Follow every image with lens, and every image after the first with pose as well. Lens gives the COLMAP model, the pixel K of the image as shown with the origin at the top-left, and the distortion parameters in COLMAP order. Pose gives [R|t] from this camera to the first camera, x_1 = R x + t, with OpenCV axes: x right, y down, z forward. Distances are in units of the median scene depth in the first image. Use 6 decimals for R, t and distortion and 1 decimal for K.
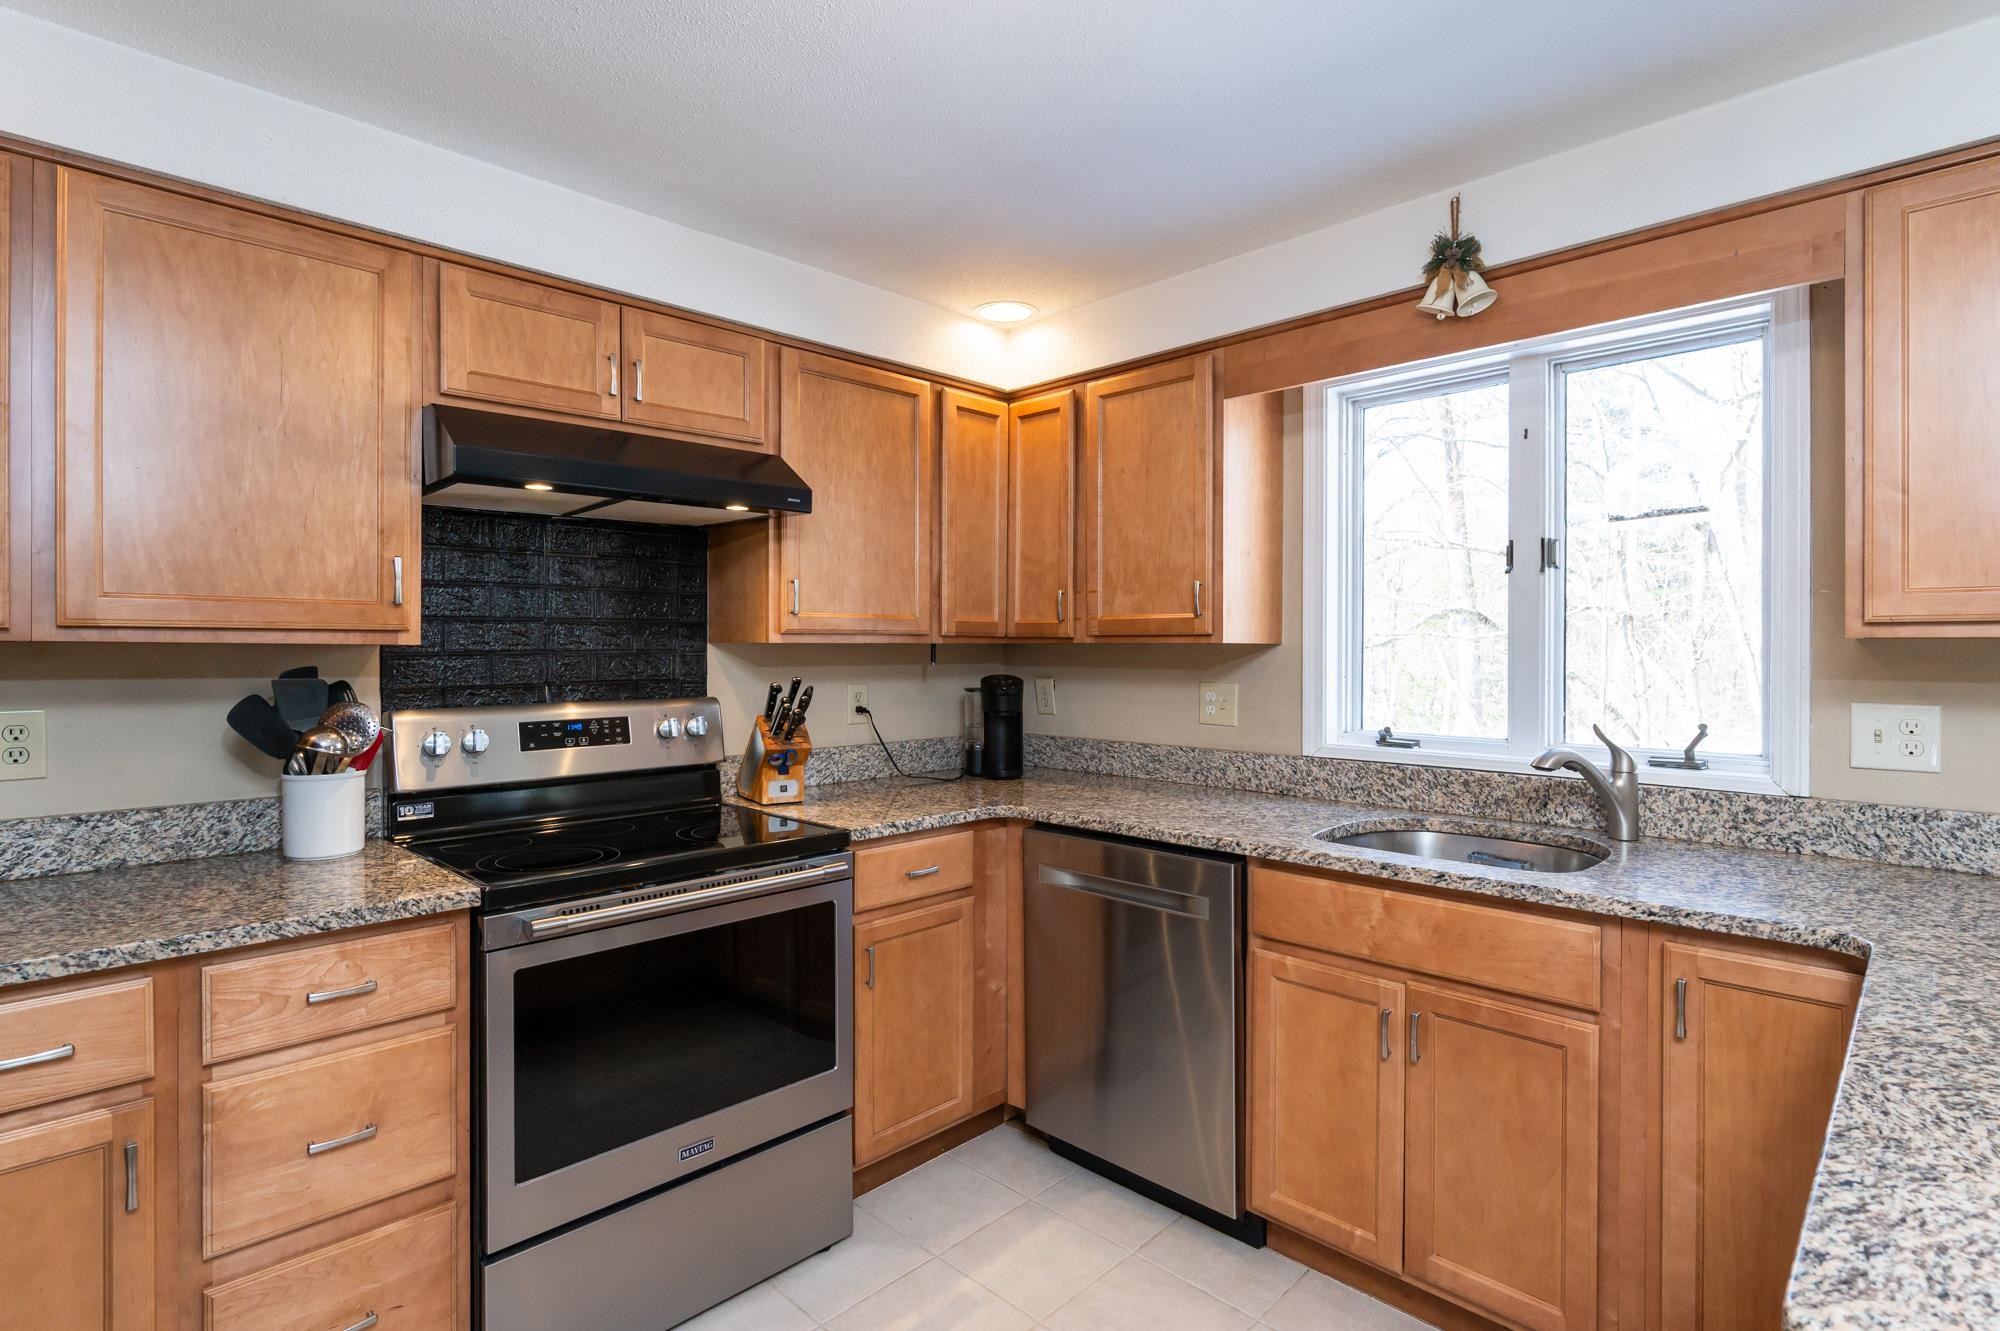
lens RADIAL K [[978.8, 0, 1003.7], [0, 978.8, 651.6], [0, 0, 1]] dist [-0.000836, -0.000212]
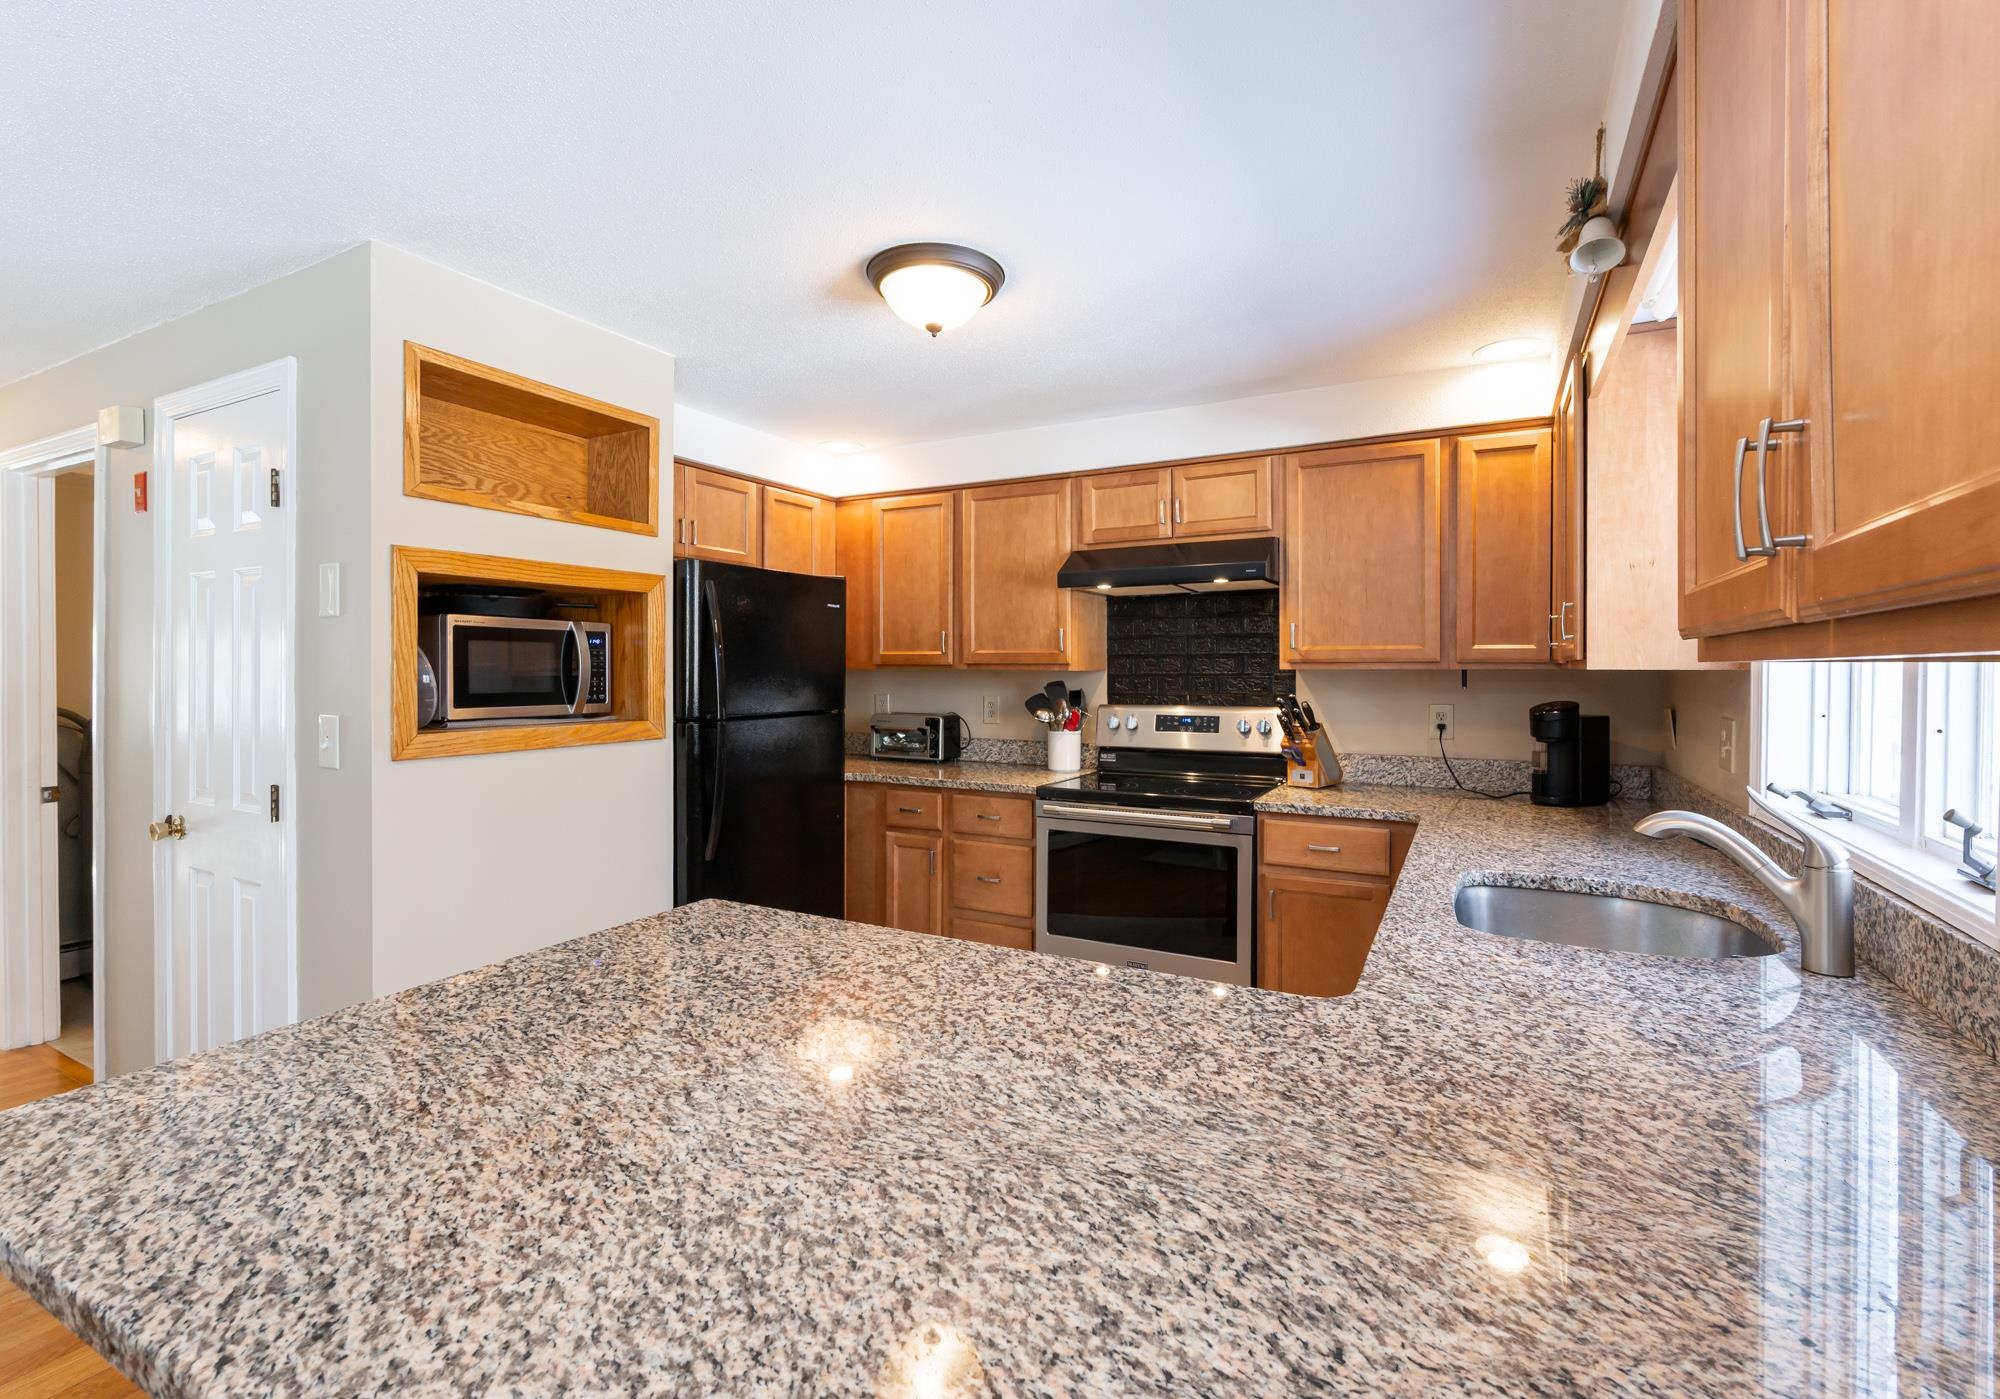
lens RADIAL K [[890.3, 0, 1017.9], [0, 890.3, 673.3], [0, 0, 1]] dist [-0.001855, -0.000076]
pose [[0.302814, 0.004236, -0.953040, 0.967660], [-0.007315, 0.999971, 0.002121, -0.003586], [0.953022, 0.006329, 0.302836, 0.287103]]
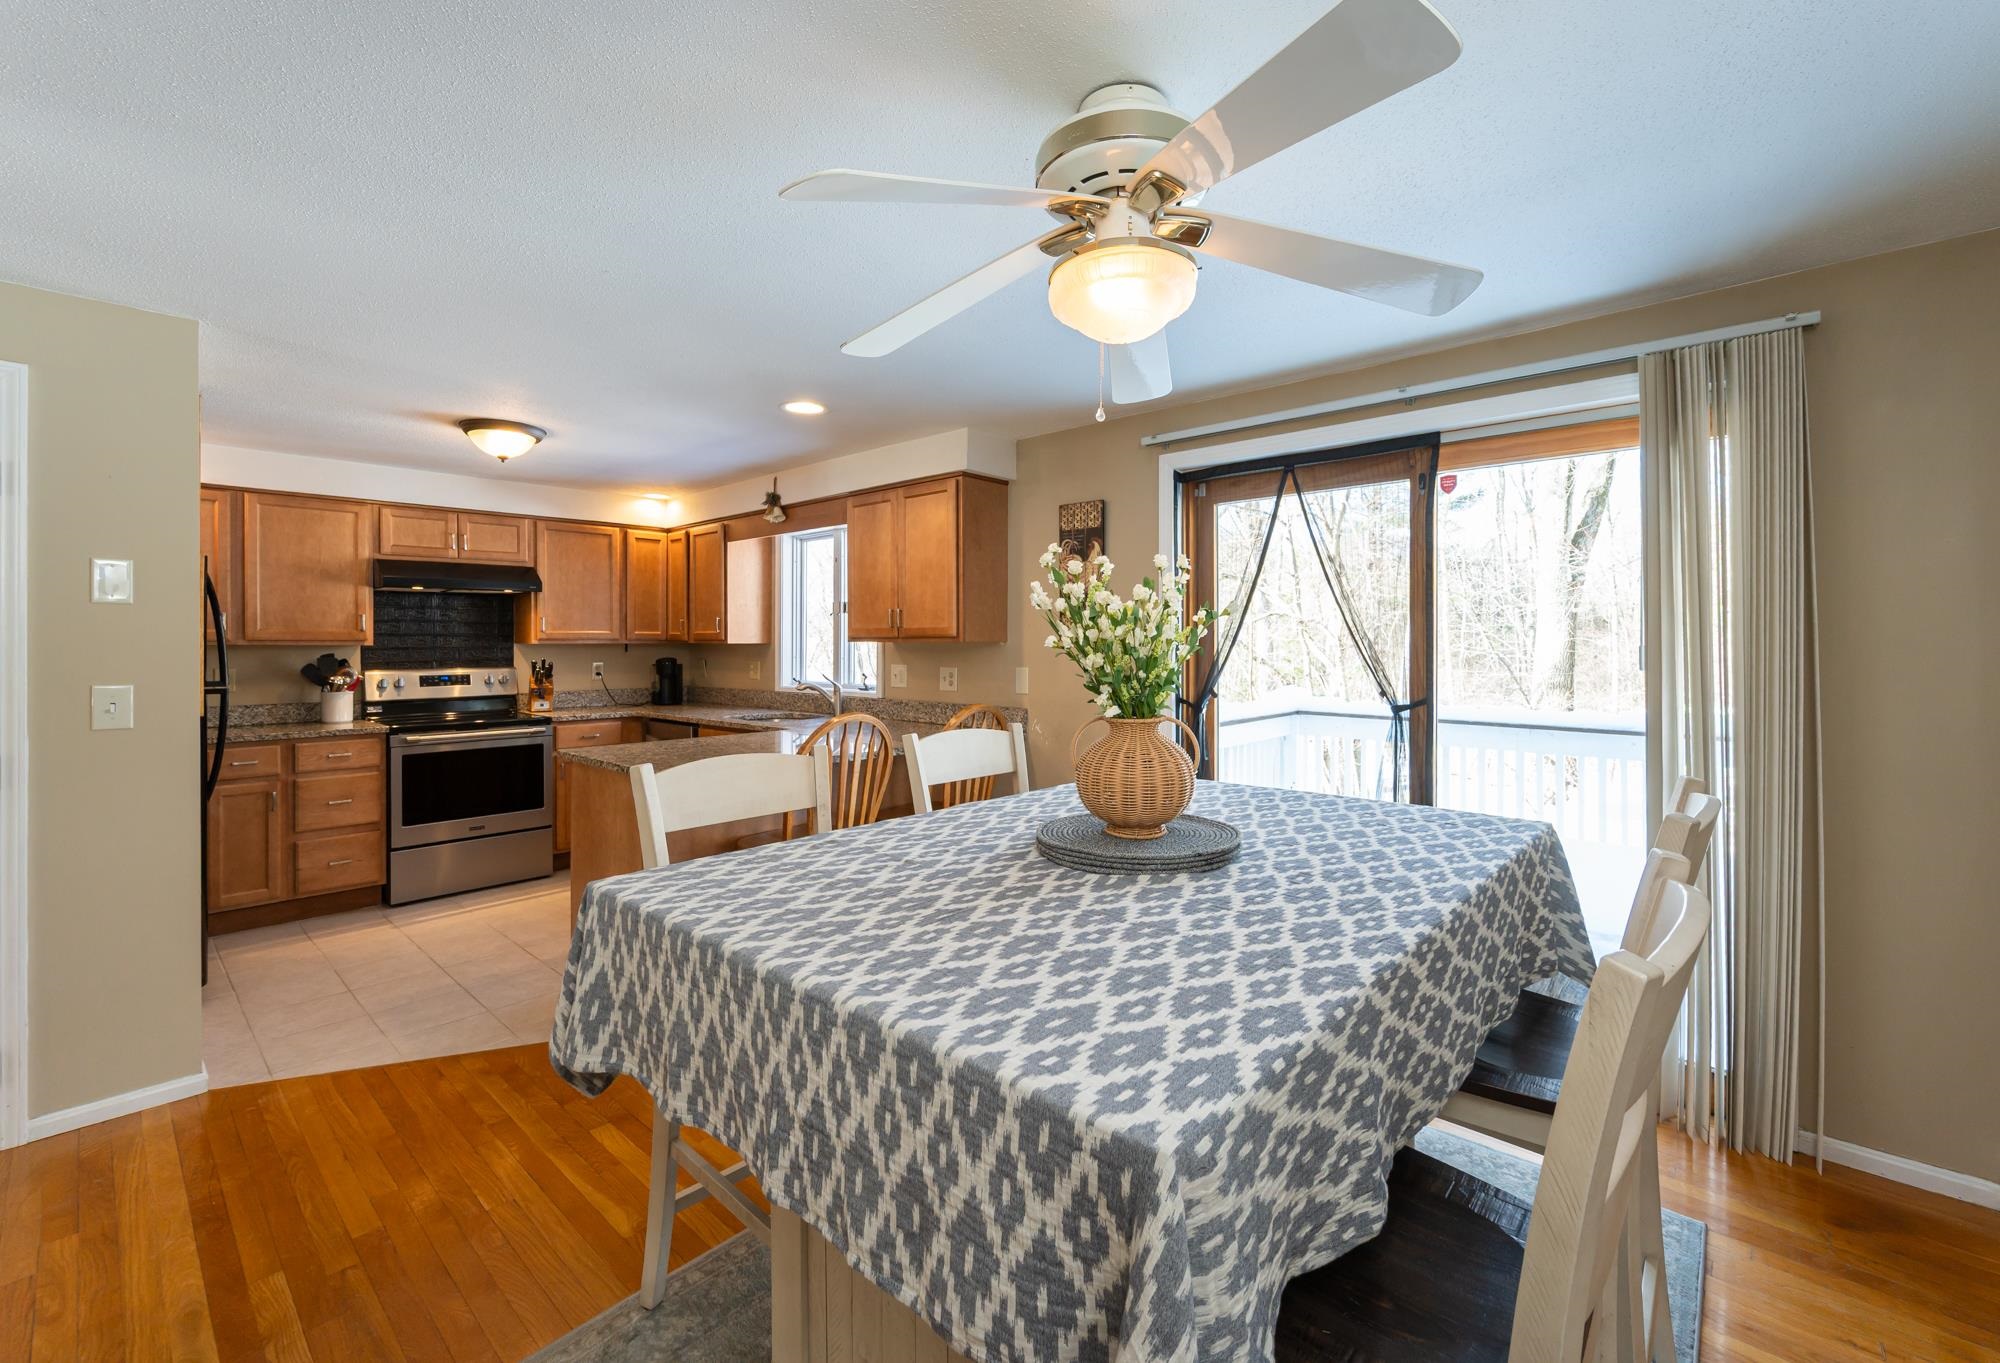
lens RADIAL K [[829.7, 0, 1007.5], [0, 829.7, 649.5], [0, 0, 1]] dist [-0.000621, -0.000141]
pose [[0.999053, -0.000066, 0.043510, 0.942363], [-0.000132, 0.999990, 0.004546, -0.004535], [-0.043510, -0.004548, 0.999043, -1.223429]]
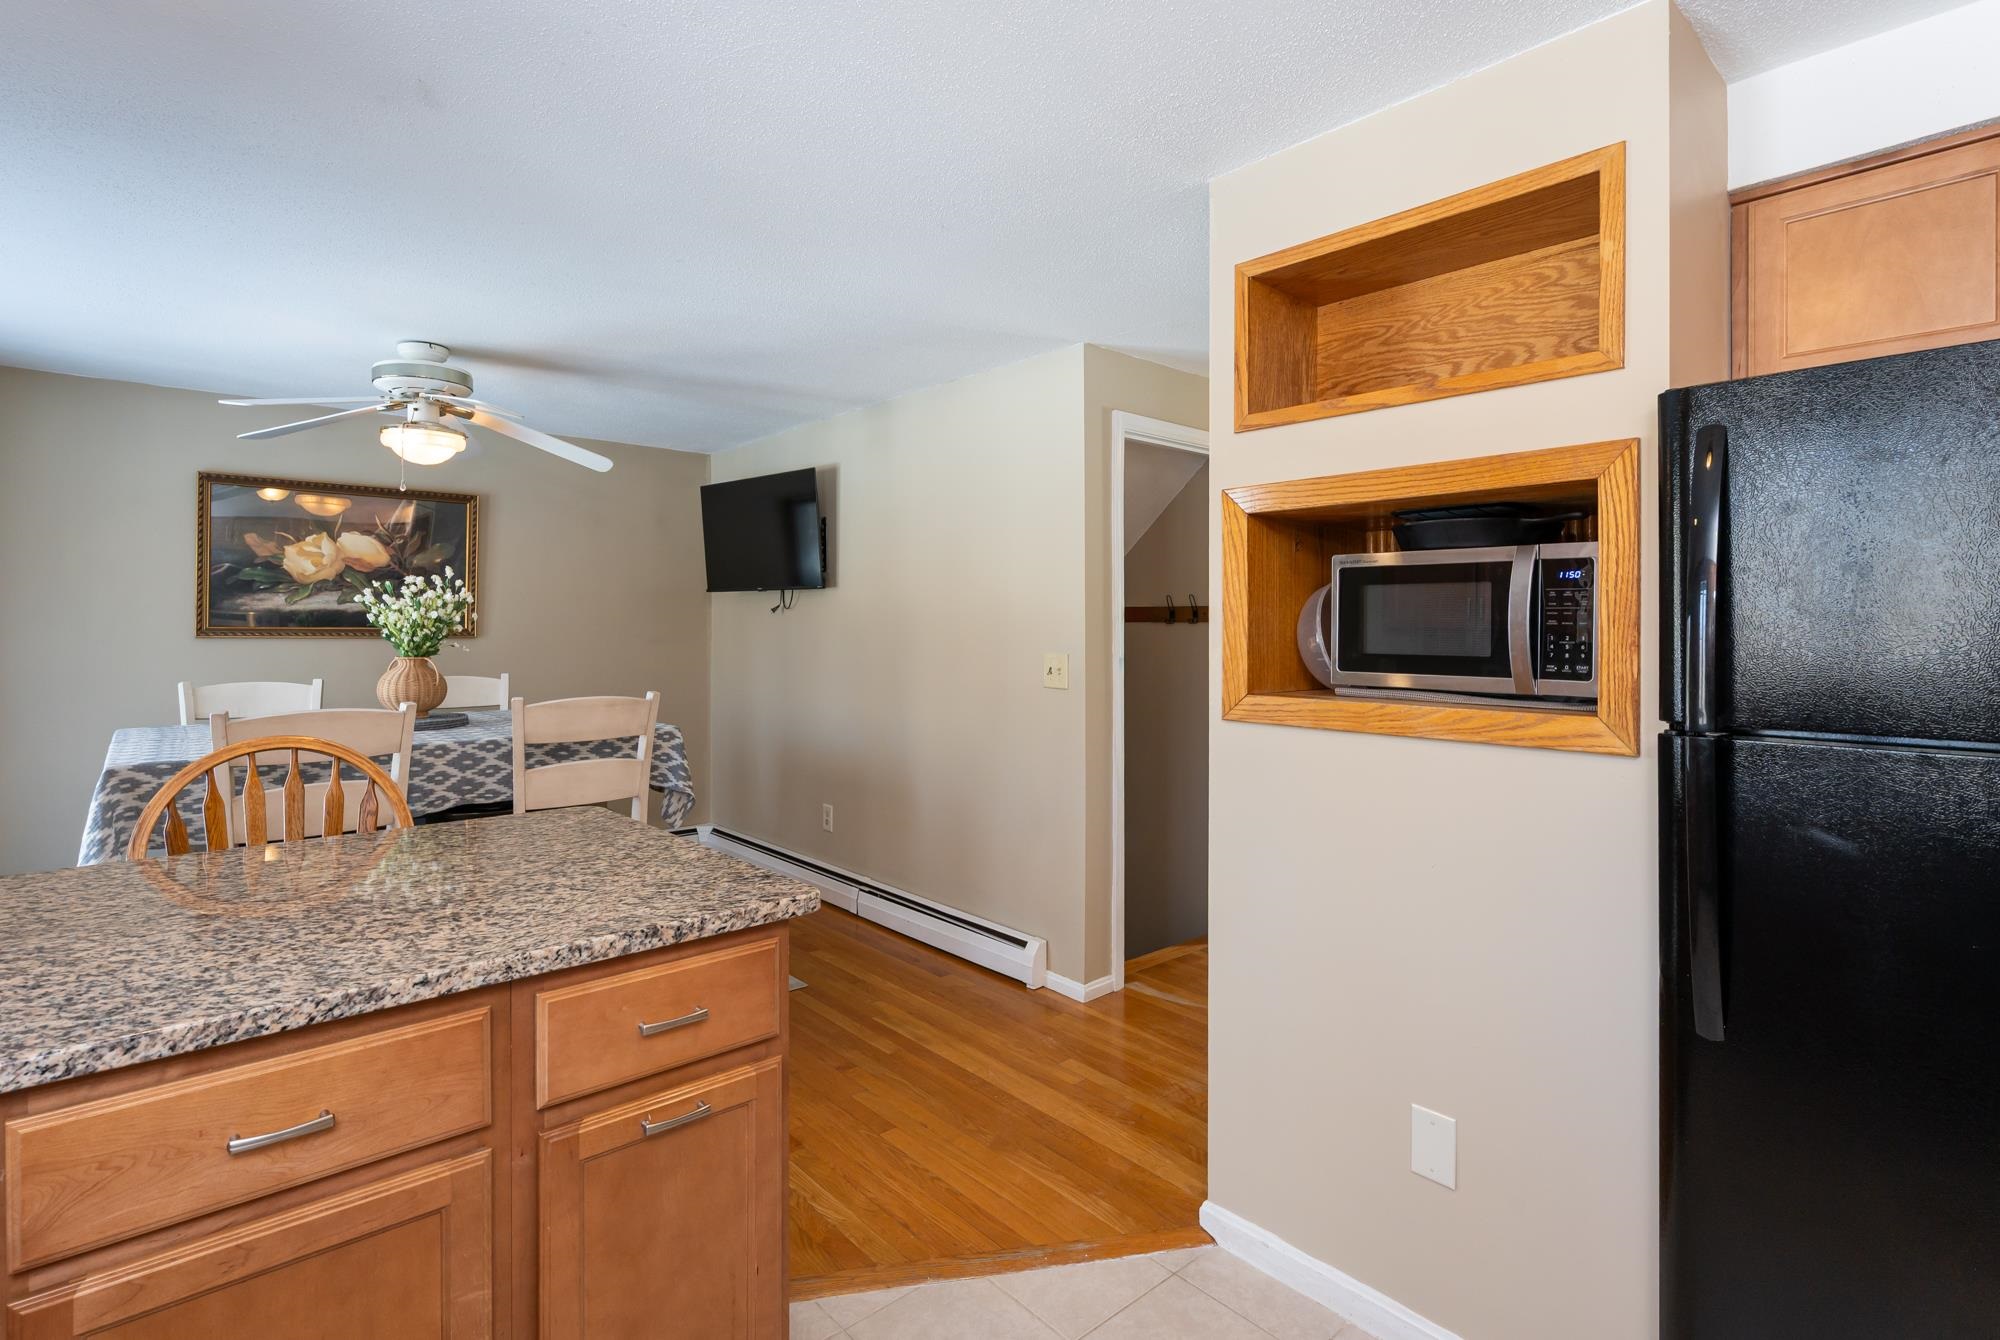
lens RADIAL K [[984.1, 0, 992.4], [0, 984.1, 622.1], [0, 0, 1]] dist [-0.002255, -0.000251]
pose [[-0.997362, -0.004311, 0.072456, 0.053159], [-0.004310, 0.999991, 0.000167, -0.000396], [-0.072456, -0.000146, -0.997372, 0.916678]]
